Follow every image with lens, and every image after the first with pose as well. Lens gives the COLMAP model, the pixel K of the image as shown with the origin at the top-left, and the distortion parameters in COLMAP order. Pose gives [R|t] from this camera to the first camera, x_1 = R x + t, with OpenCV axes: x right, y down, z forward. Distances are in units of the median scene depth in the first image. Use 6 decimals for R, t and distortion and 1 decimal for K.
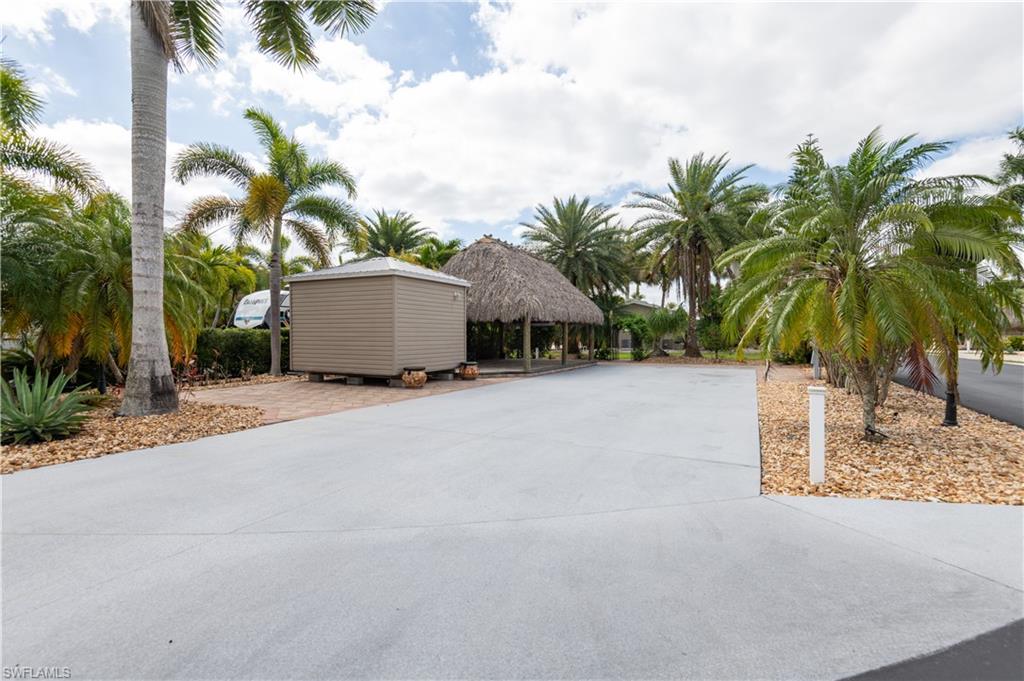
lens RADIAL K [[472.4, 0, 512.4], [0, 472.4, 338.0], [0, 0, 1]] dist [0.013658, -0.005559]
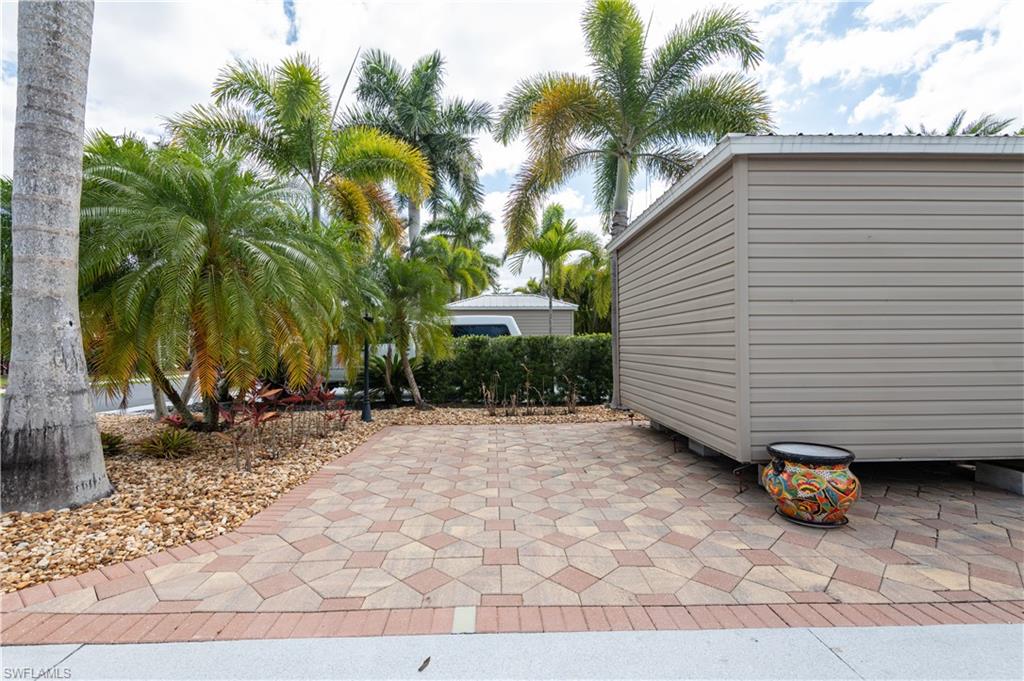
lens RADIAL K [[472.4, 0, 513.8], [0, 472.4, 339.3], [0, 0, 1]] dist [0.013658, -0.005559]
pose [[0.487081, -0.010344, -0.873296, -0.022068], [-0.001037, 0.999922, -0.012422, -0.002808], [0.873356, 0.006956, 0.487032, 0.437049]]
